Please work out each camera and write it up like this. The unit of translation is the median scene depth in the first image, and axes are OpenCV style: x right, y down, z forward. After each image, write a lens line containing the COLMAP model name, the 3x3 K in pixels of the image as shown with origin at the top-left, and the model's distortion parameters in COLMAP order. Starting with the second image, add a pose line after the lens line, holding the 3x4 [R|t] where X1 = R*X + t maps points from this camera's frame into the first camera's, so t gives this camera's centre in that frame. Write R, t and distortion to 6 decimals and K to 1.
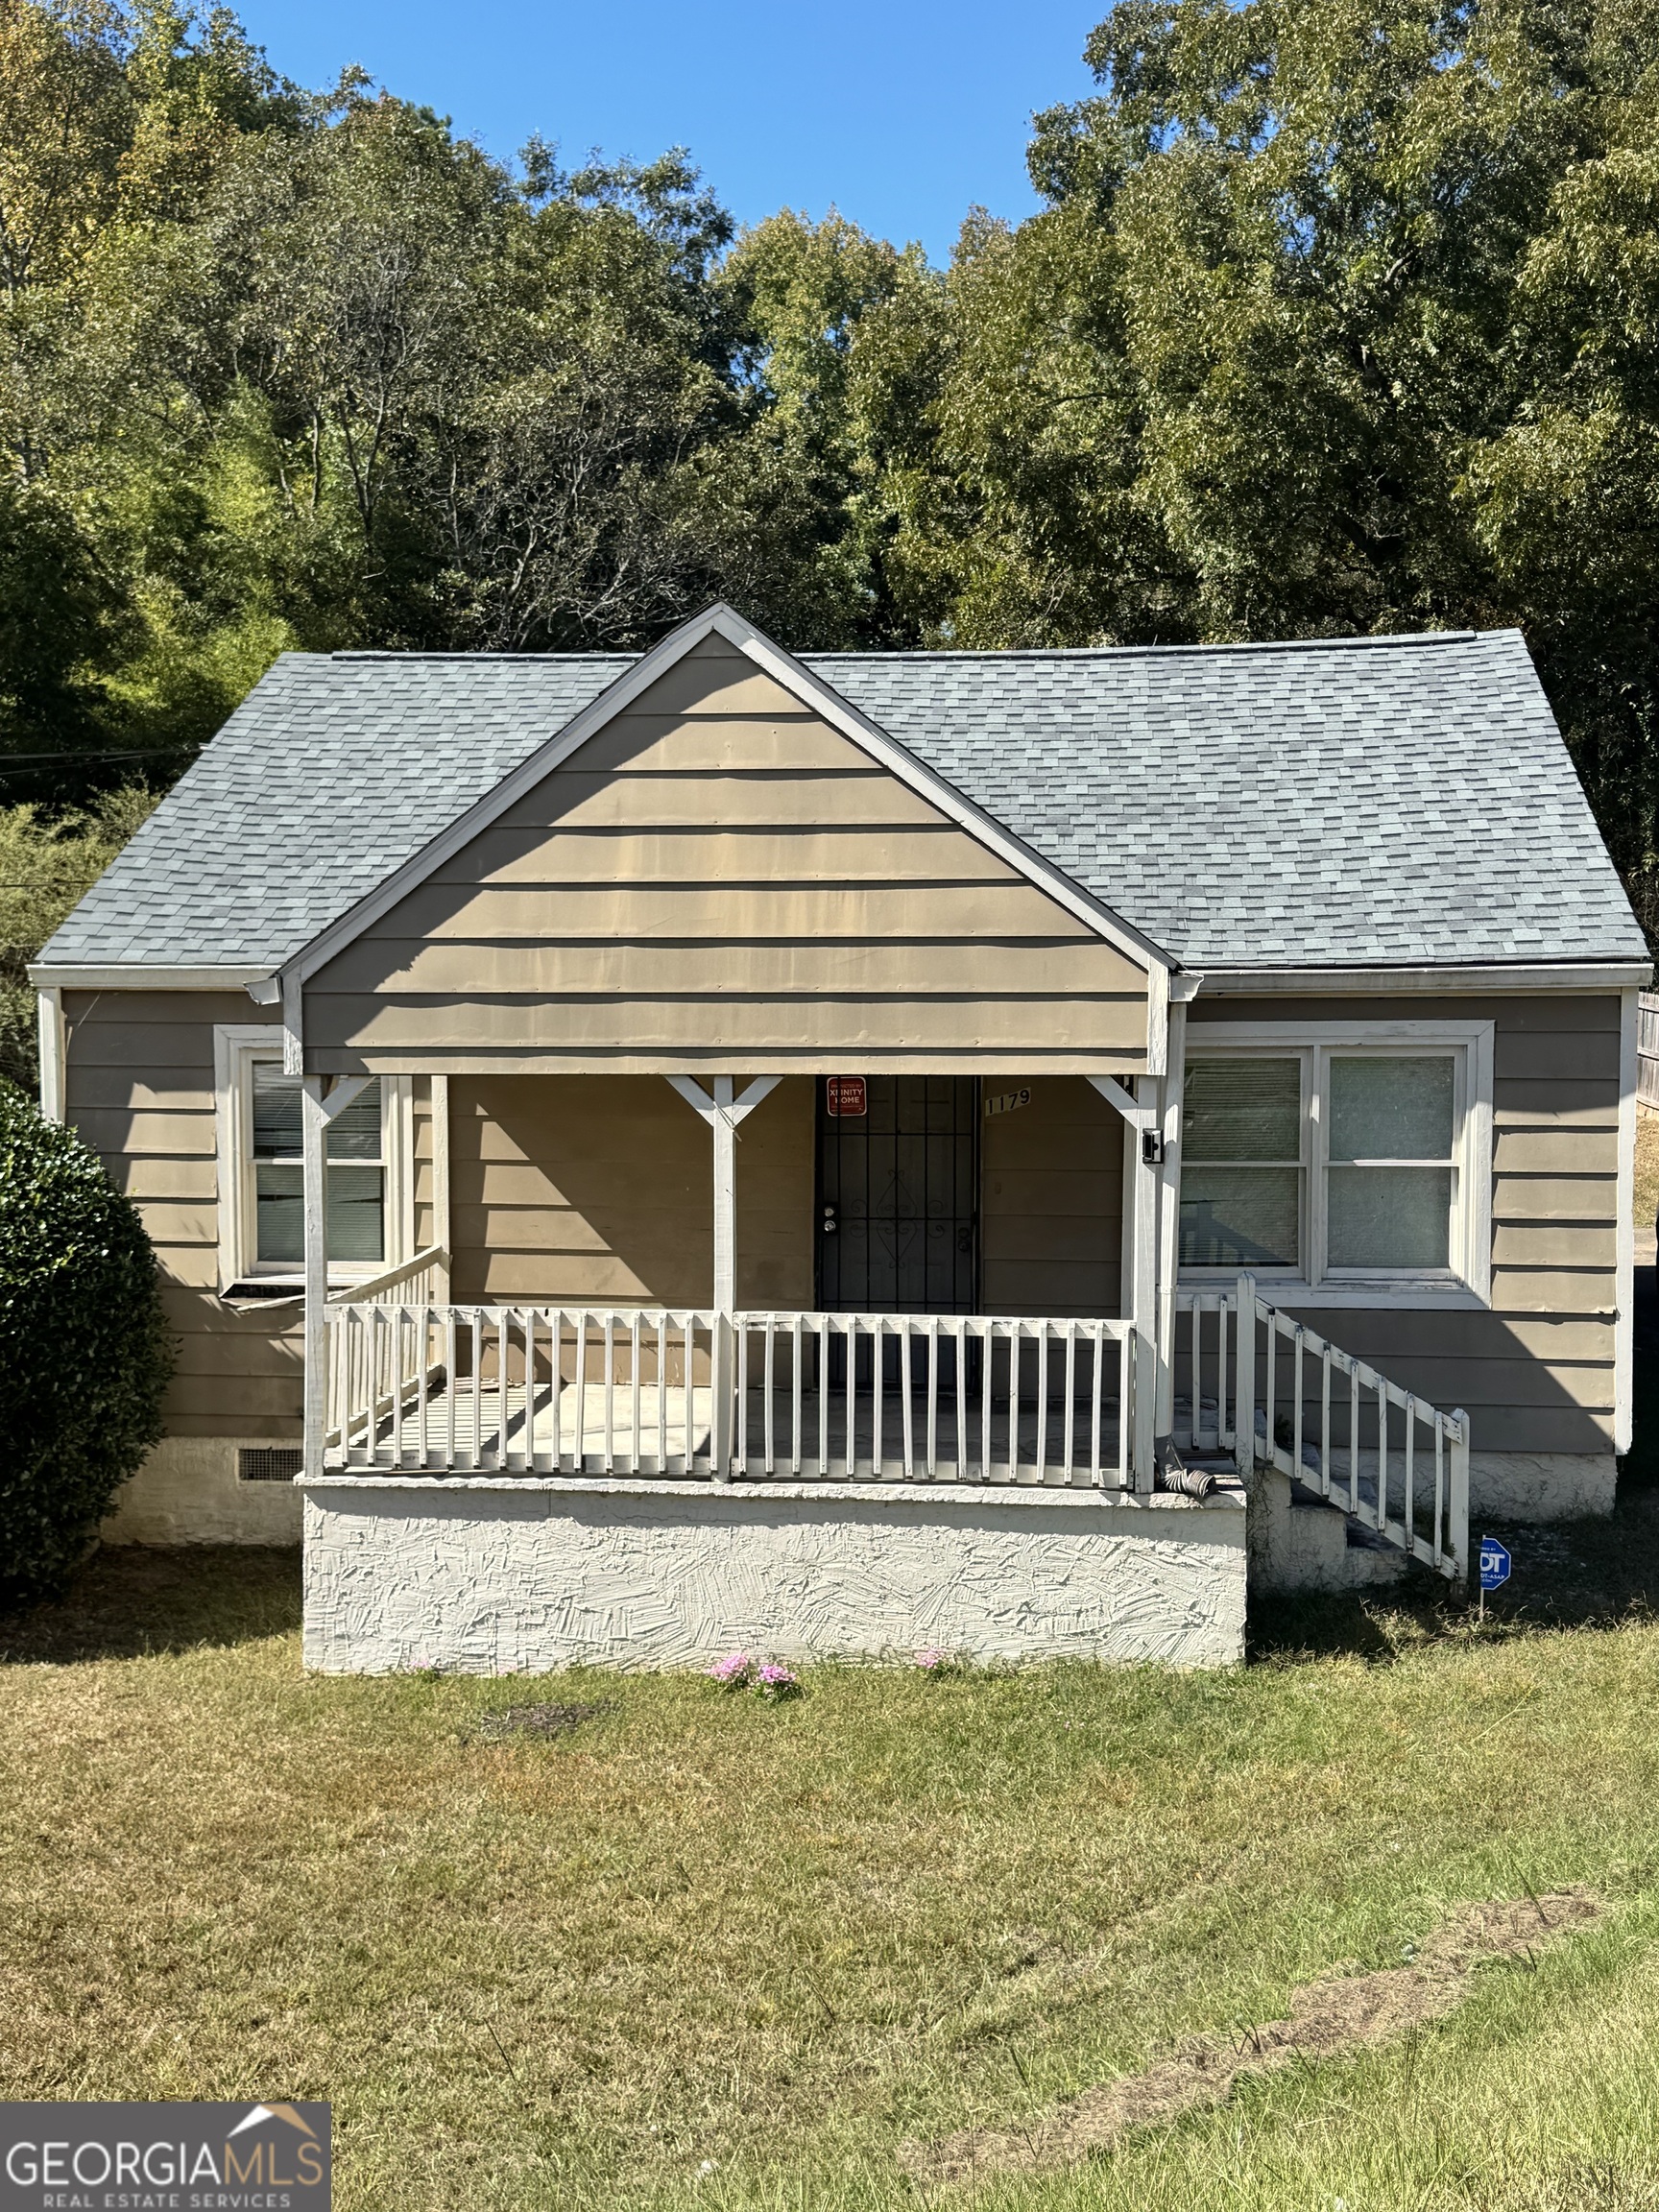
lens RADIAL K [[2377.4, 0, 829.5], [0, 2377.4, 1106.0], [0, 0, 1]] dist [0.179829, -0.419506]
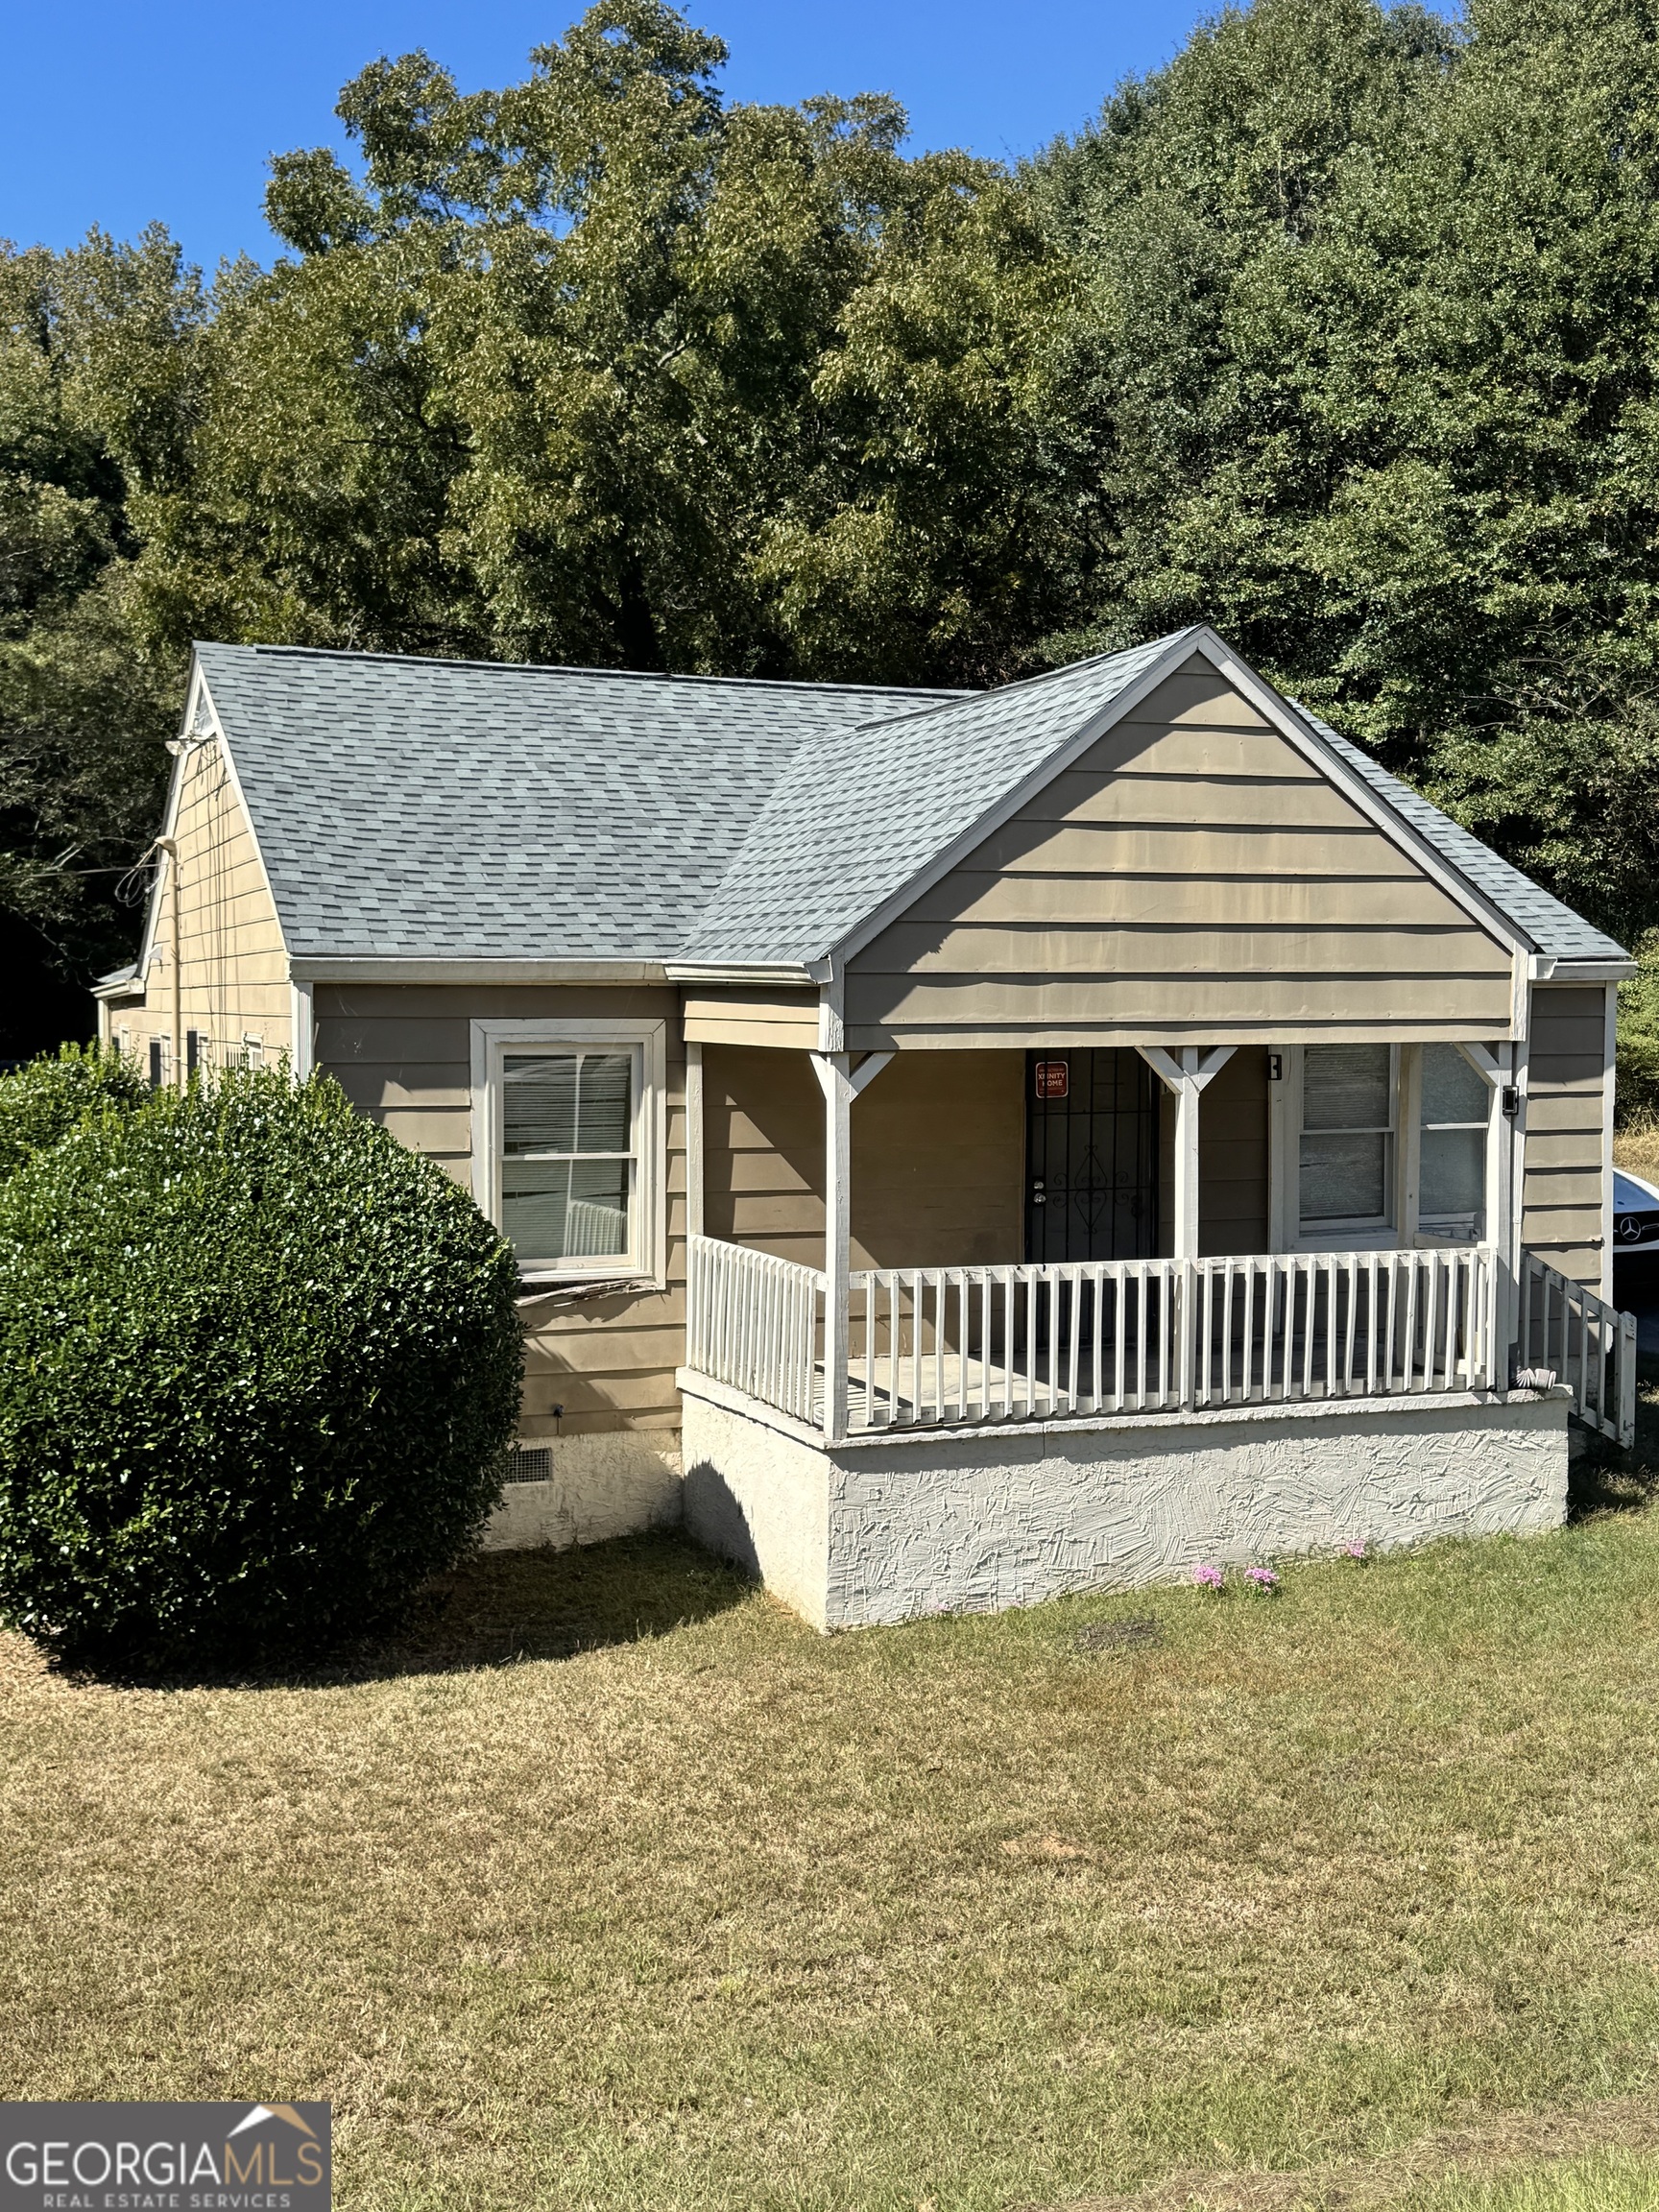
lens RADIAL K [[2377.4, 0, 829.5], [0, 2377.4, 1106.0], [0, 0, 1]] dist [0.179829, -0.419506]
pose [[0.885239, -0.020928, 0.464666, -0.708803], [0.033235, 0.999280, -0.018310, 0.029500], [-0.463948, 0.031652, 0.885297, 0.084659]]
